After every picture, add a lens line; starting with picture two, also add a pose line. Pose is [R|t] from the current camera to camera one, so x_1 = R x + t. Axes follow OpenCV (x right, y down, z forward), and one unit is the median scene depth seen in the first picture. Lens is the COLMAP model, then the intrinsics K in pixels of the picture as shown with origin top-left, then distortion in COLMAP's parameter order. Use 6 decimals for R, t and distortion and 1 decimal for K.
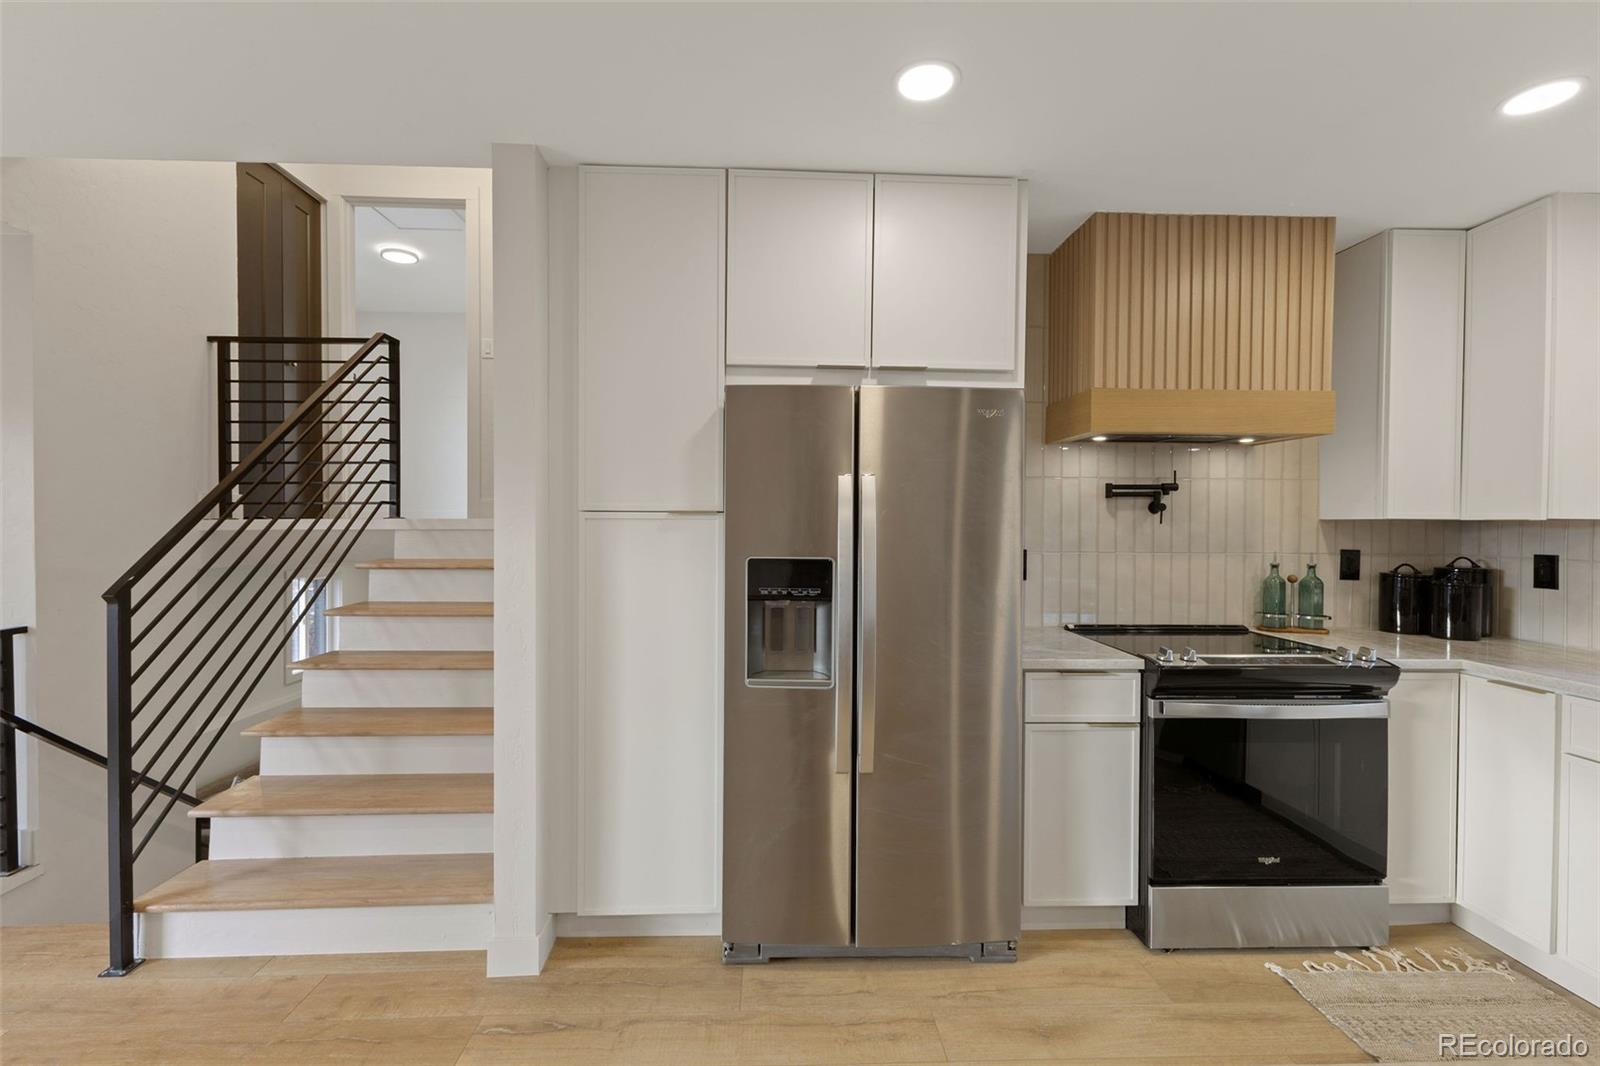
lens RADIAL K [[687.4, 0, 804.3], [0, 687.4, 528.8], [0, 0, 1]] dist [0.007737, -0.000803]
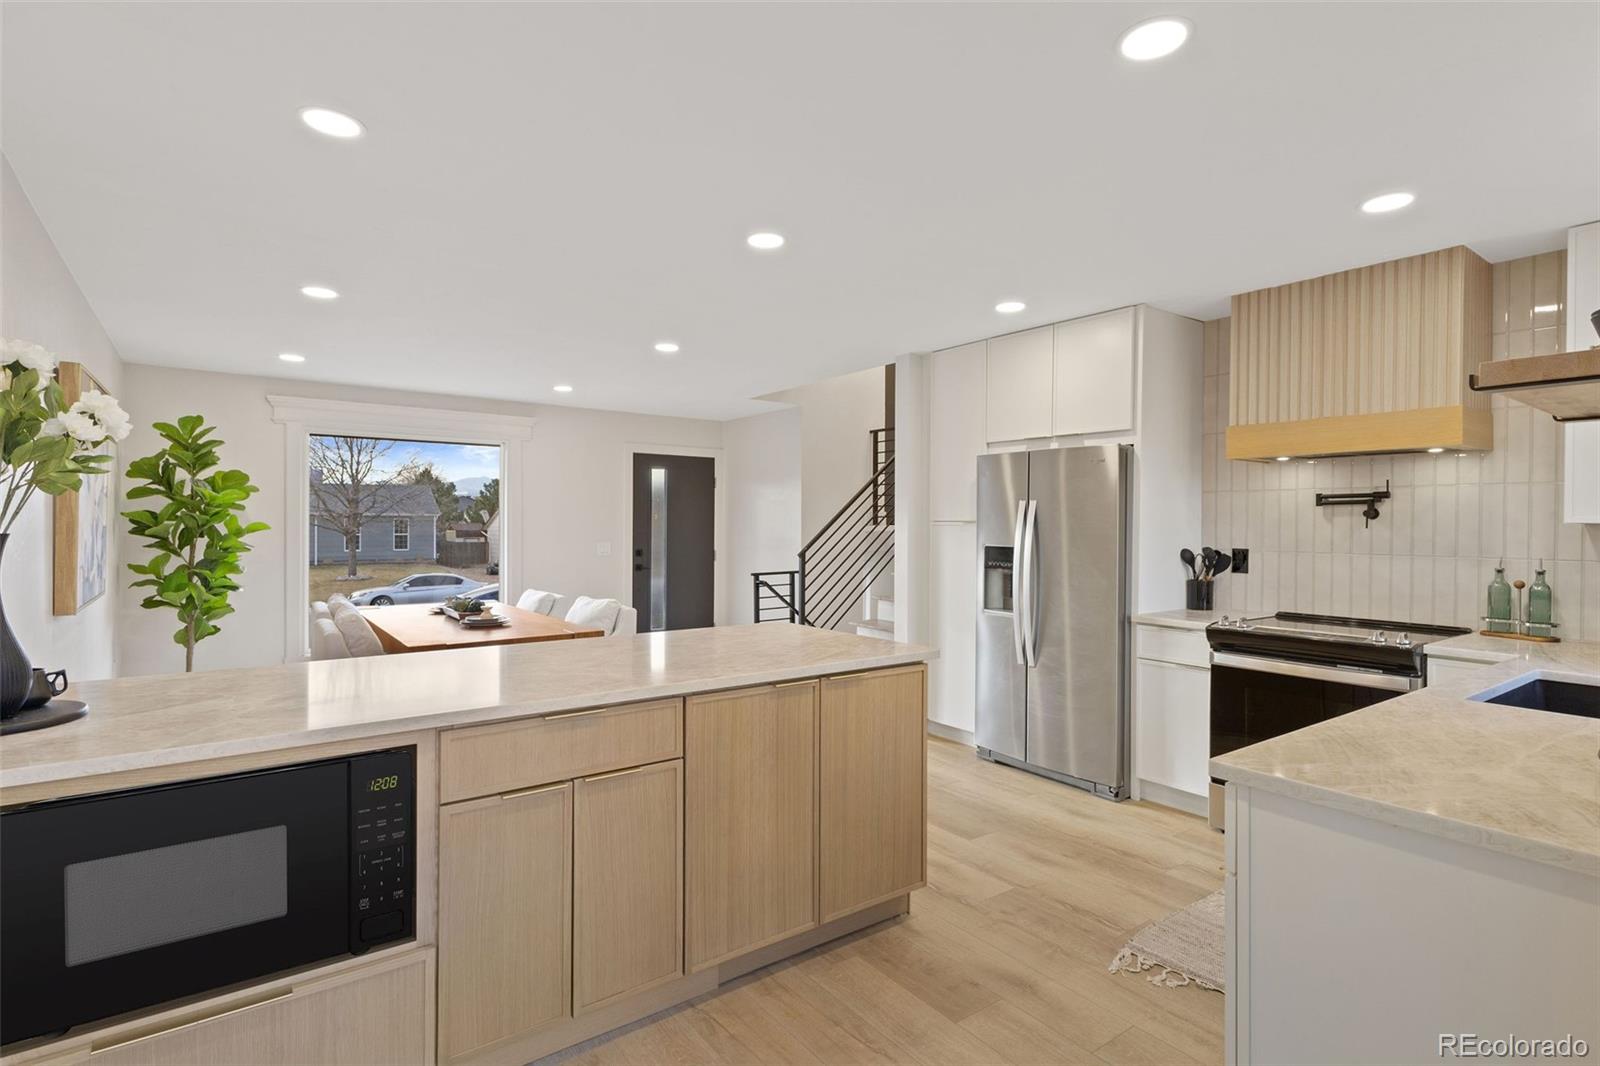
lens RADIAL K [[797.5, 0, 799.1], [0, 797.5, 530.5], [0, 0, 1]] dist [0.002671, 0.000166]
pose [[0.554321, 0.002674, -0.832299, 1.075561], [-0.007597, 0.999969, -0.001847, 0.005641], [0.832269, 0.007347, 0.554324, -0.480908]]
